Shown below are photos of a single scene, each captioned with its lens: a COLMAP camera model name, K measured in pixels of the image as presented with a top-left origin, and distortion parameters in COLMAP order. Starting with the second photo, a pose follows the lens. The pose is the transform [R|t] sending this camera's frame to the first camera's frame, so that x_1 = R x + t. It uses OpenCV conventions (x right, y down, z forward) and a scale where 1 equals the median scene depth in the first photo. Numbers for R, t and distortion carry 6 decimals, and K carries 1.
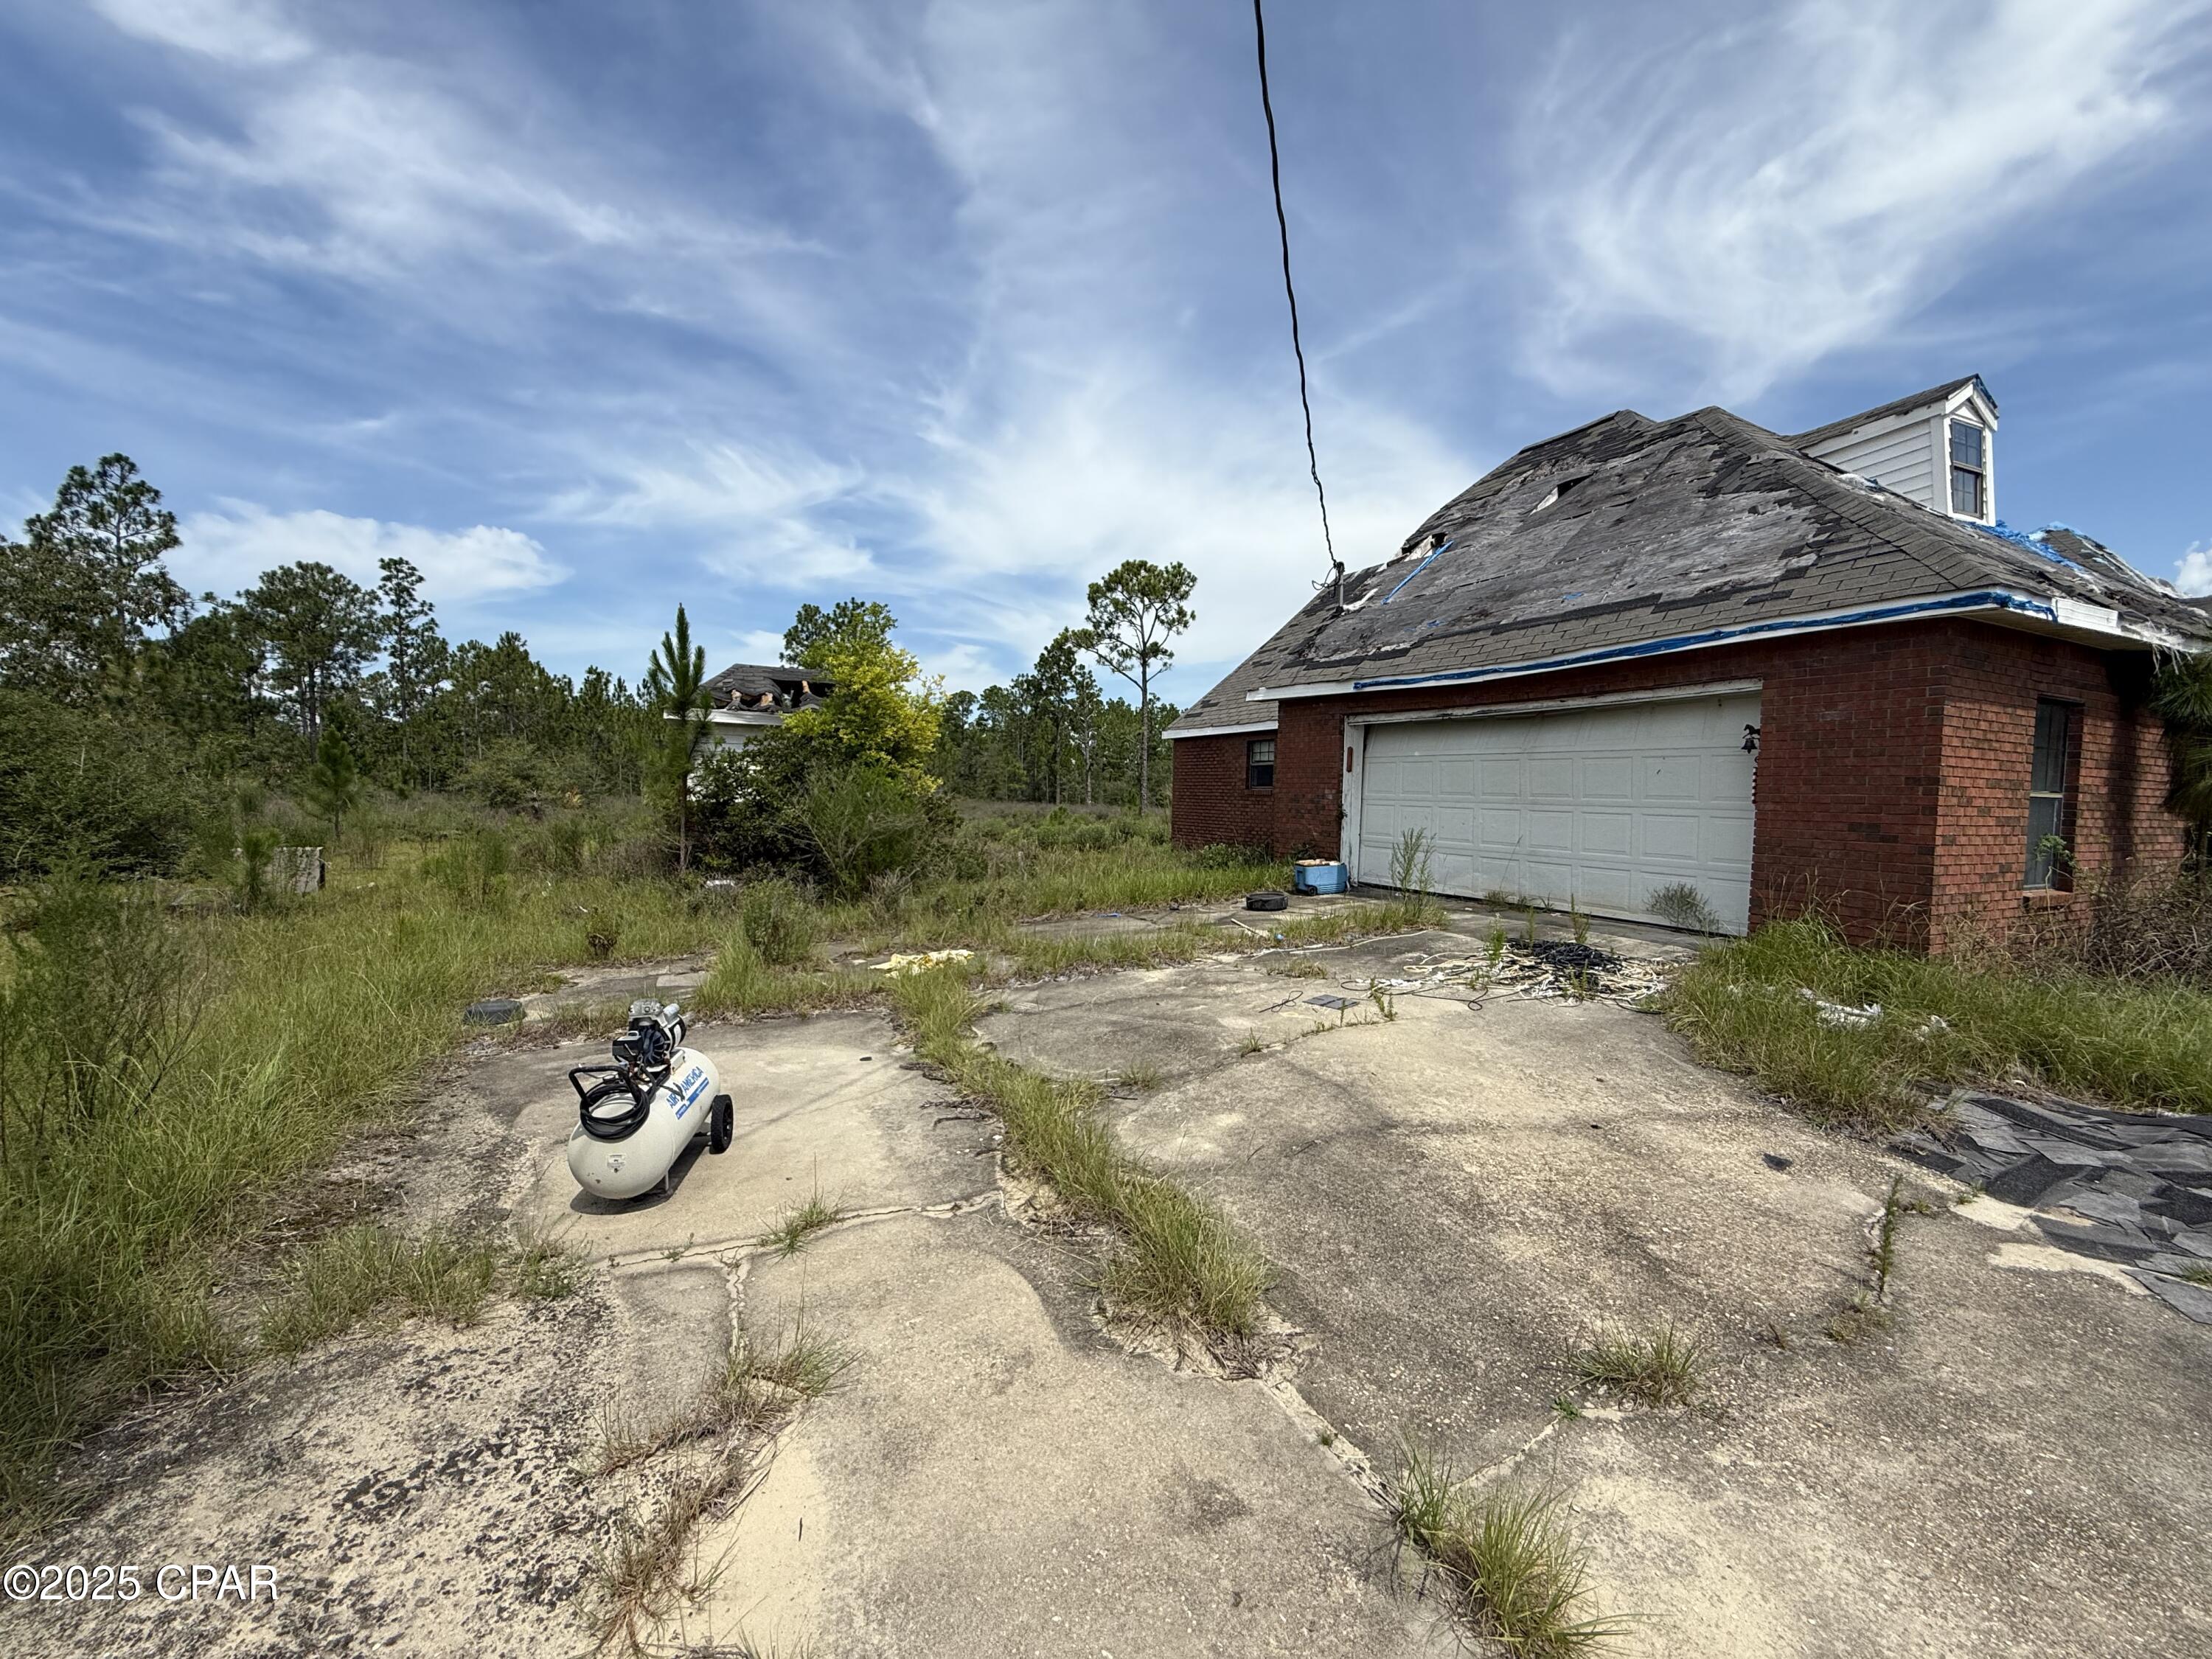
lens RADIAL K [[872.3, 0, 1111.1], [0, 872.3, 824.9], [0, 0, 1]] dist [0.004782, 0.001435]
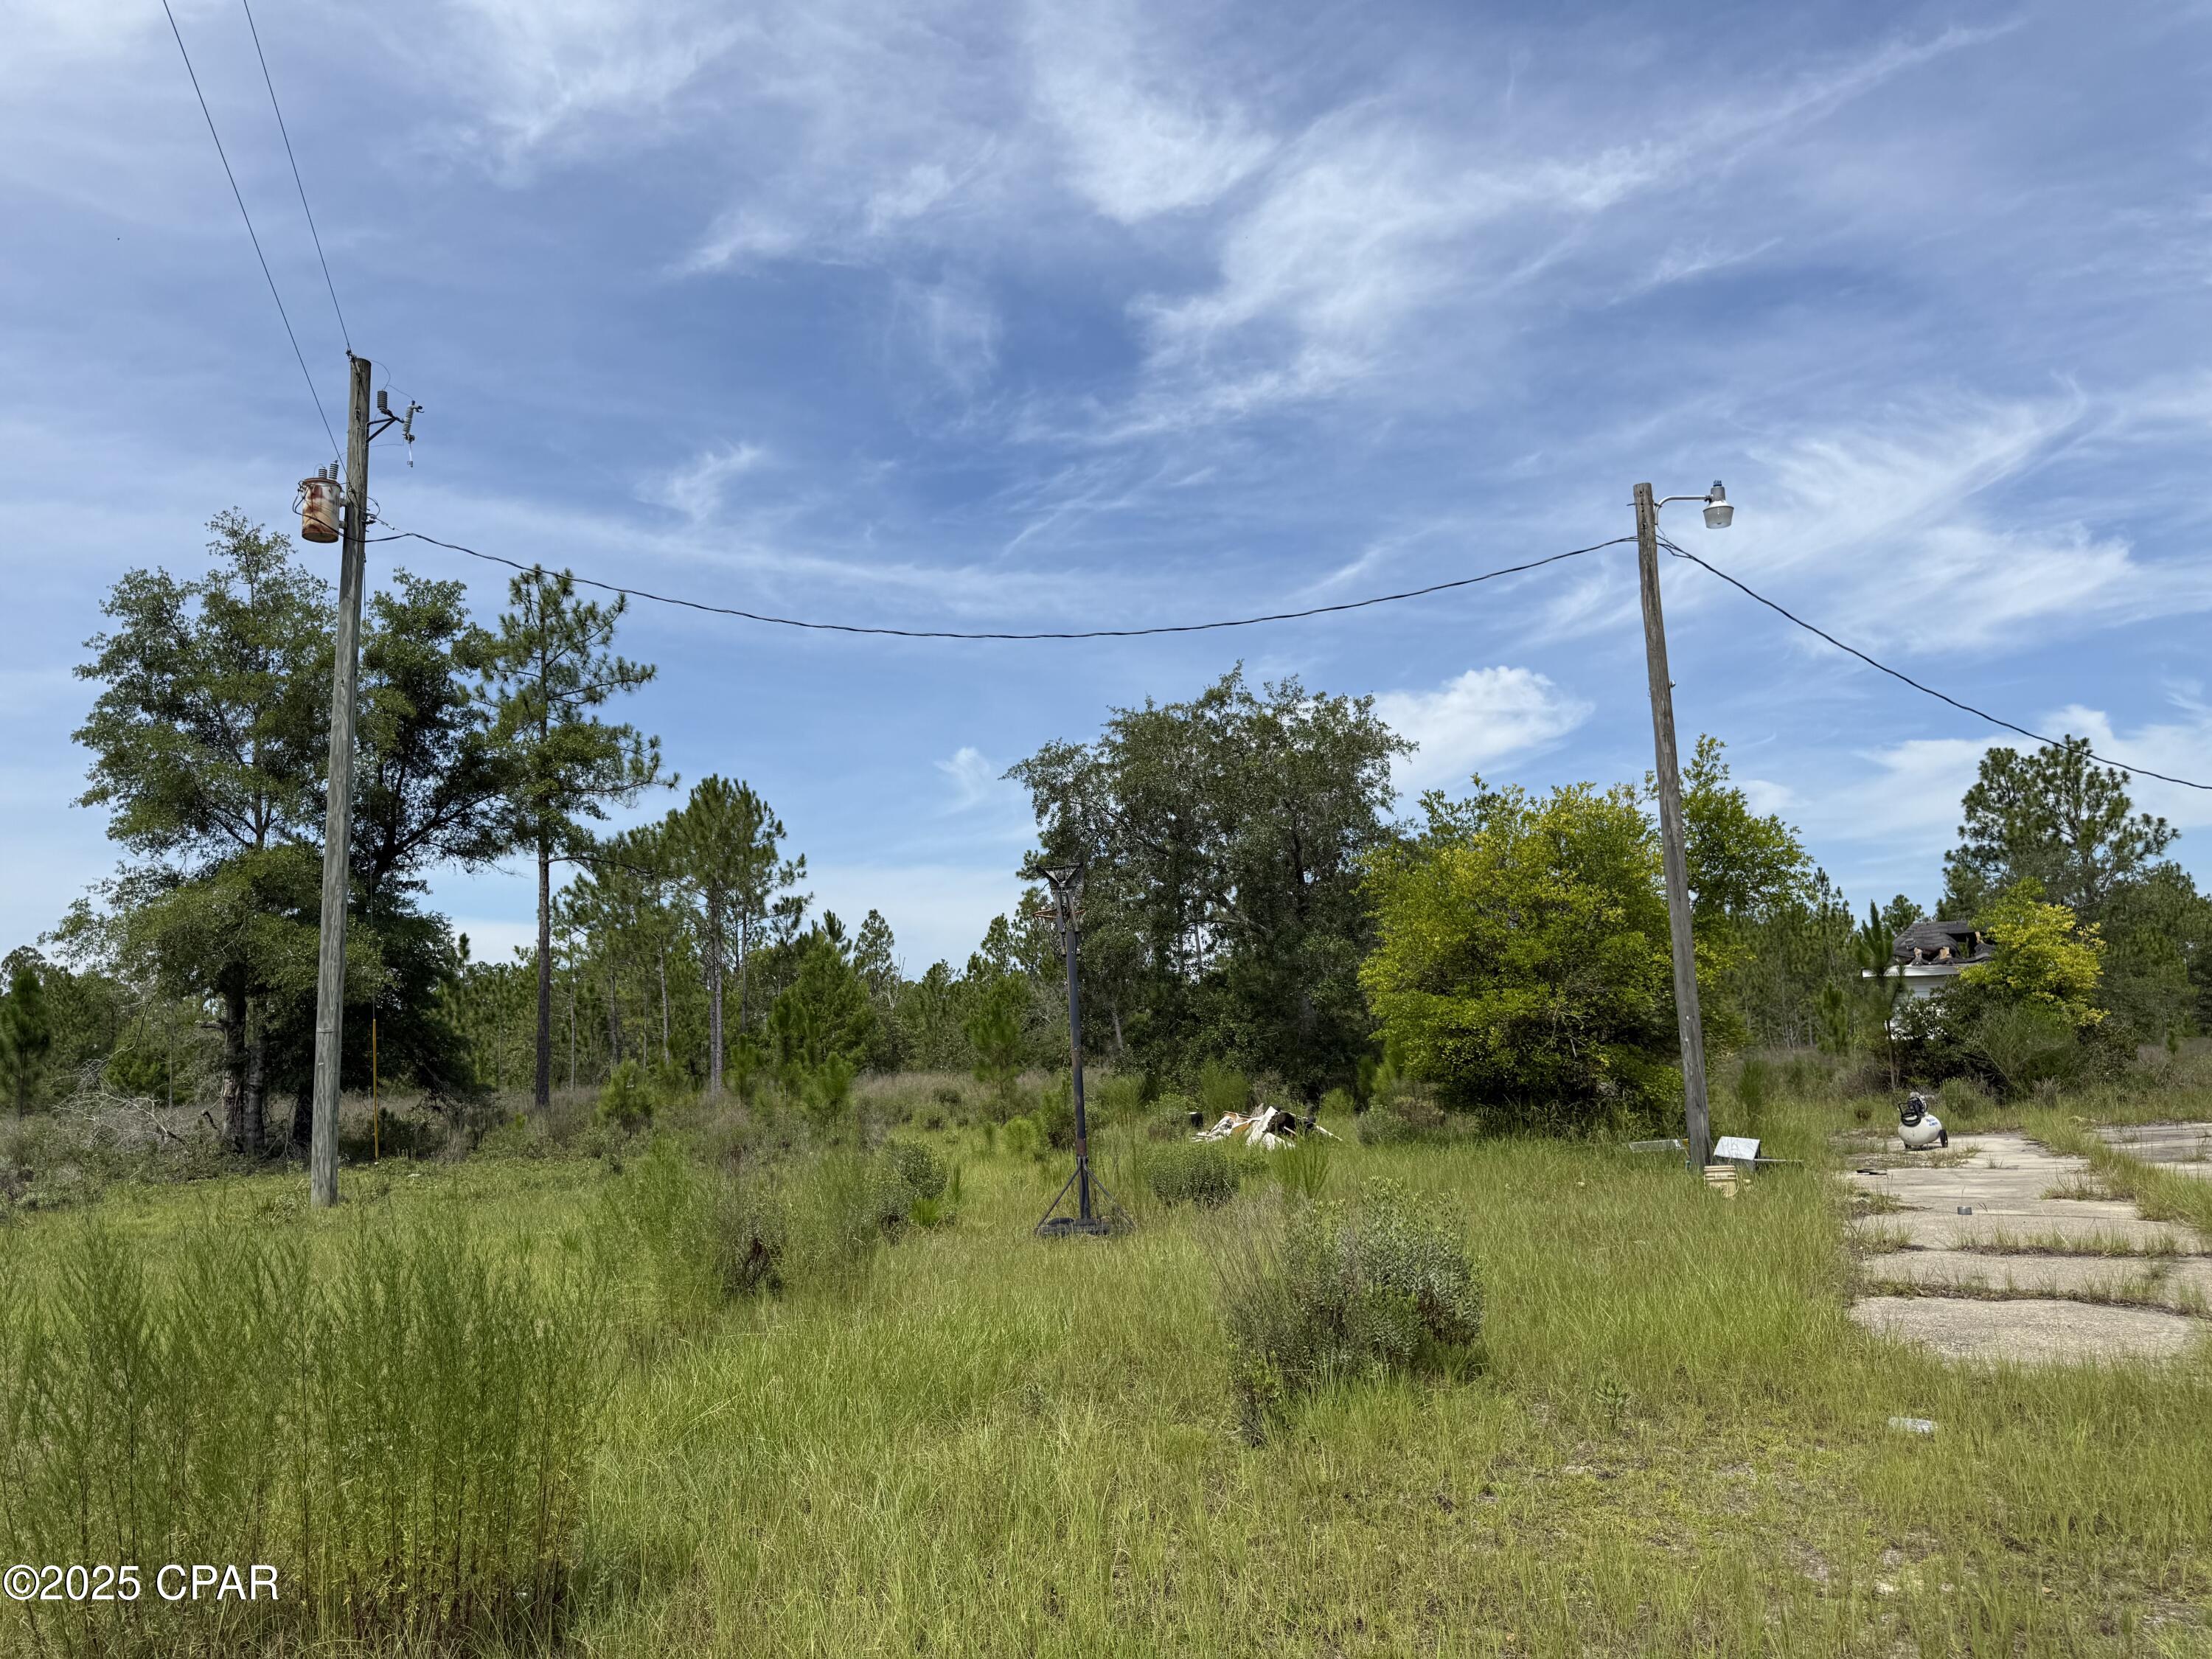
lens RADIAL K [[1560.6, 0, 1090.0], [0, 1560.6, 837.8], [0, 0, 1]] dist [0.055945, -0.059139]
pose [[0.641512, -0.142894, -0.753687, 0.515151], [0.013564, 0.984457, -0.175101, 0.066340], [0.766993, 0.102107, 0.633479, -1.303214]]
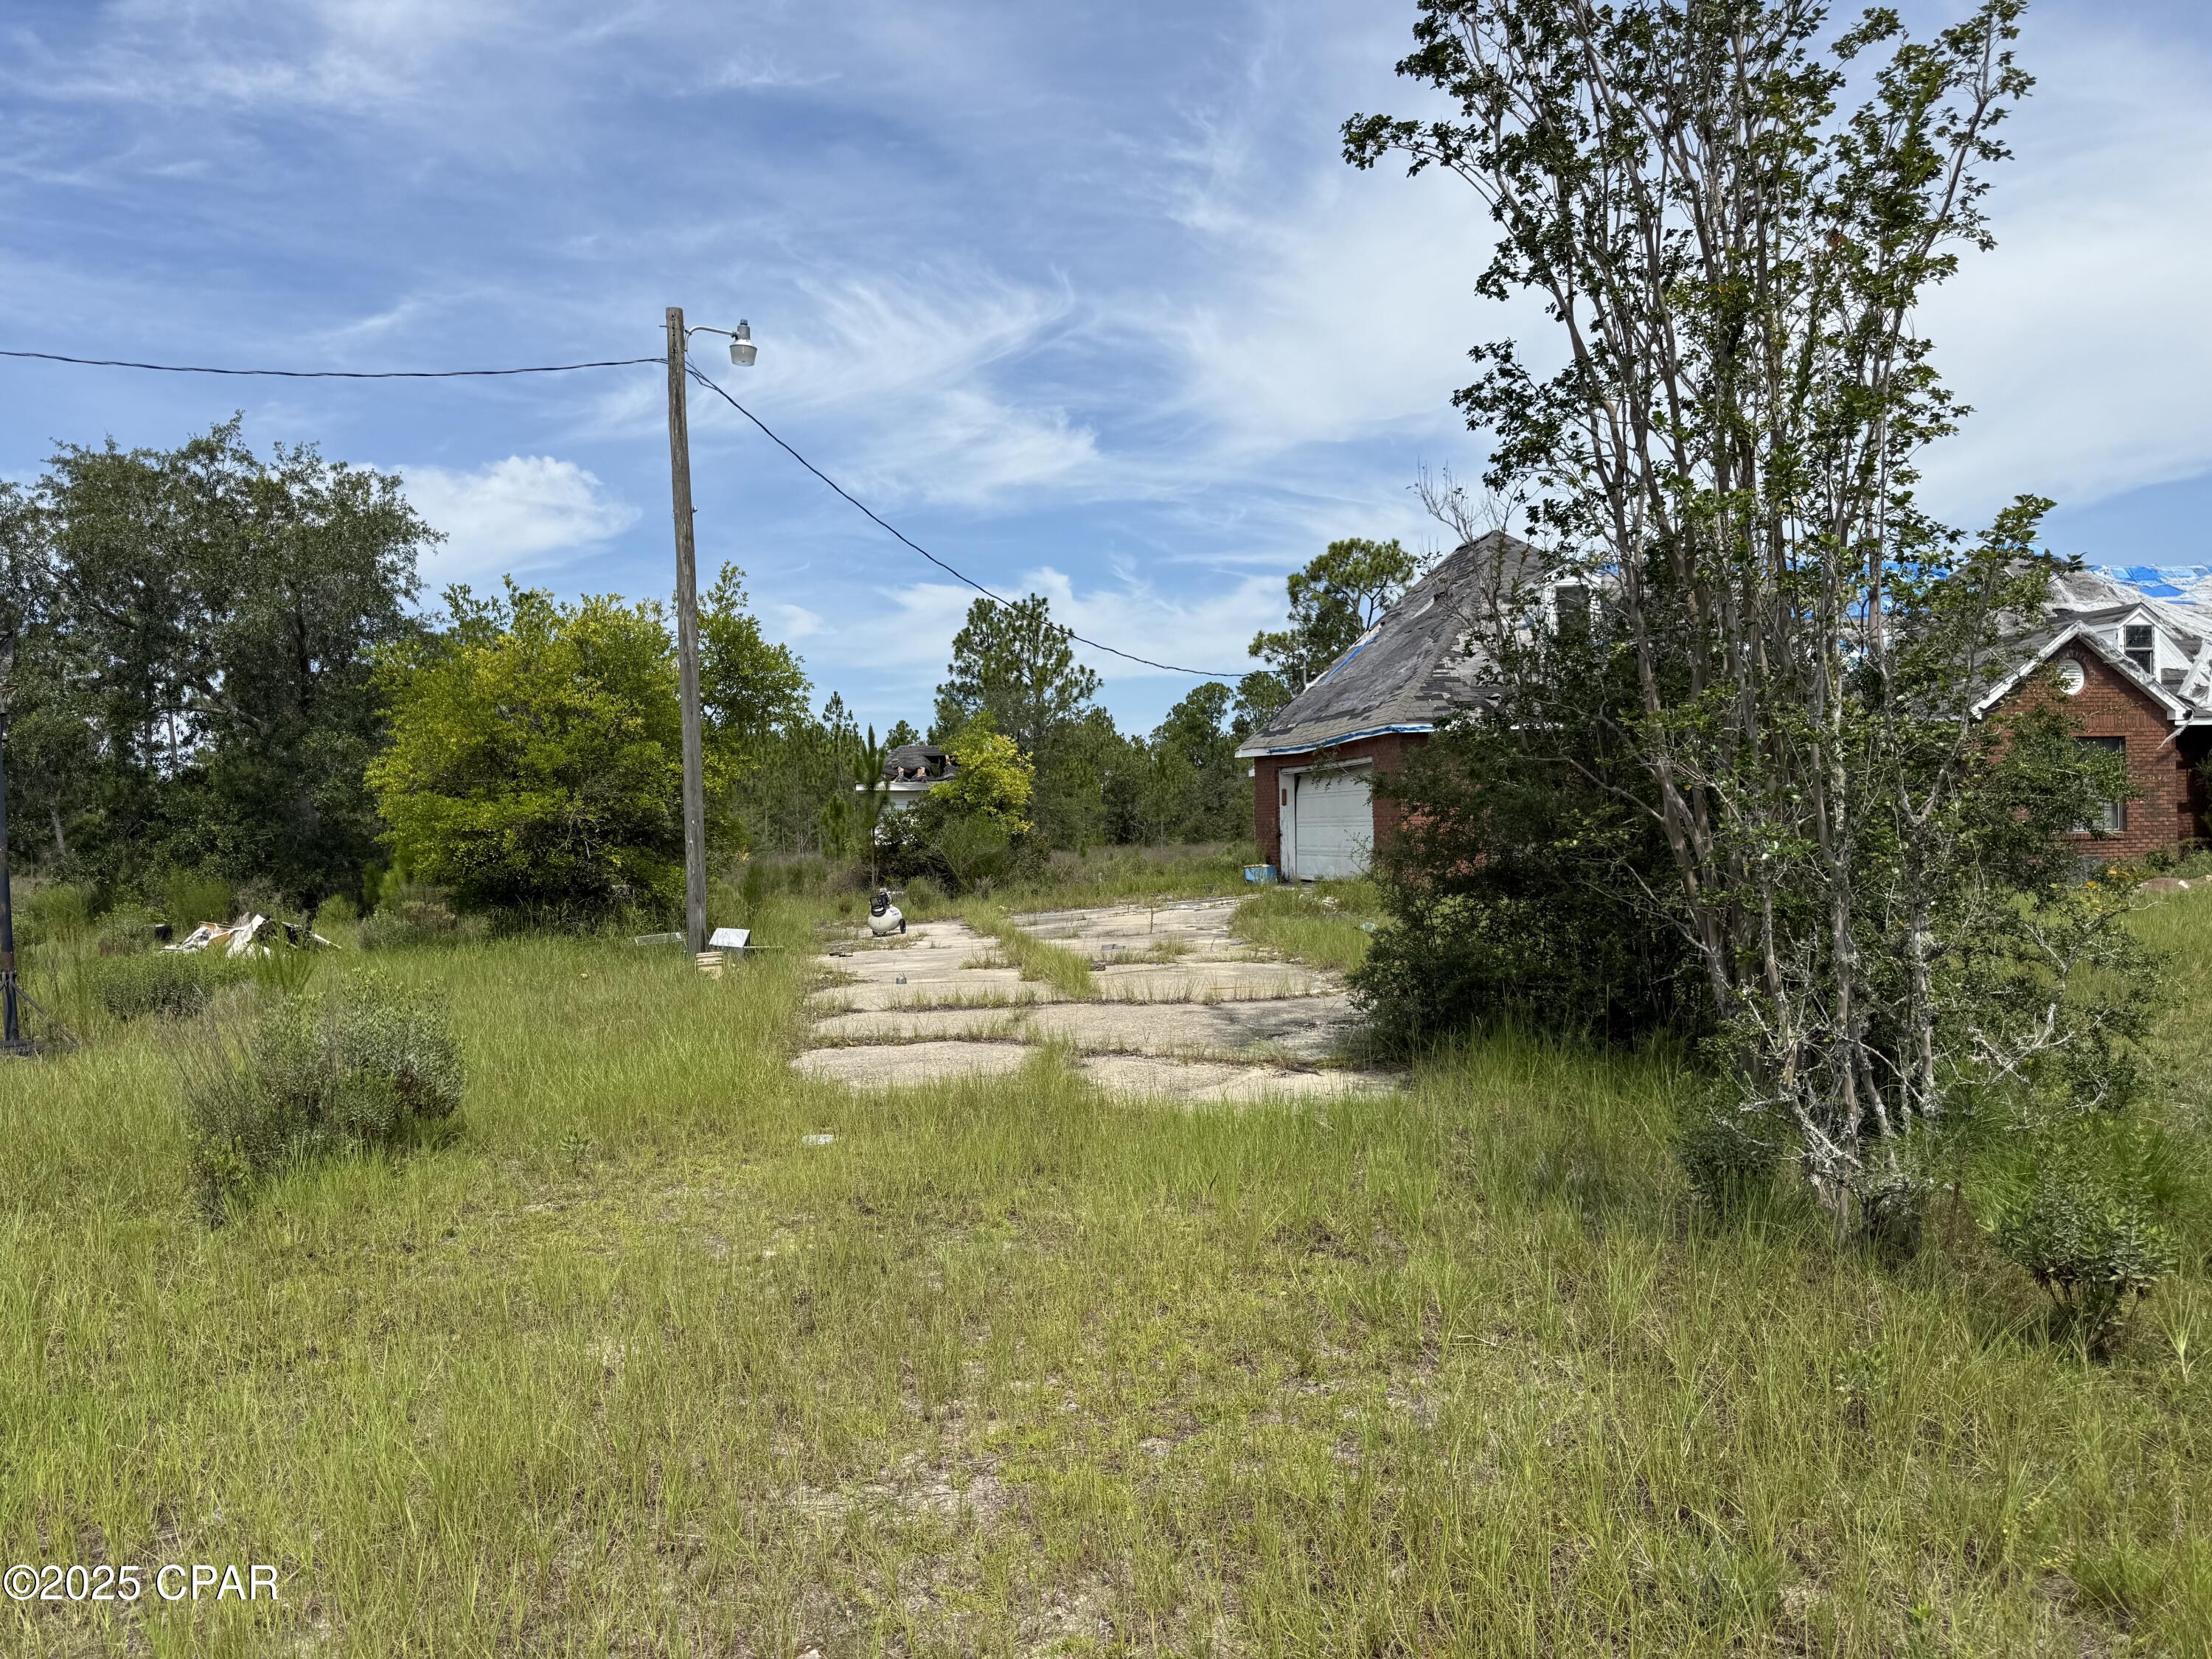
lens RADIAL K [[1560.6, 0, 1101.9], [0, 1560.6, 853.6], [0, 0, 1]] dist [0.055945, -0.059139]
pose [[0.961933, -0.040636, -0.270247, 0.561168], [0.033844, 0.998984, -0.029748, 0.073694], [0.271181, 0.019470, 0.962331, -1.340461]]
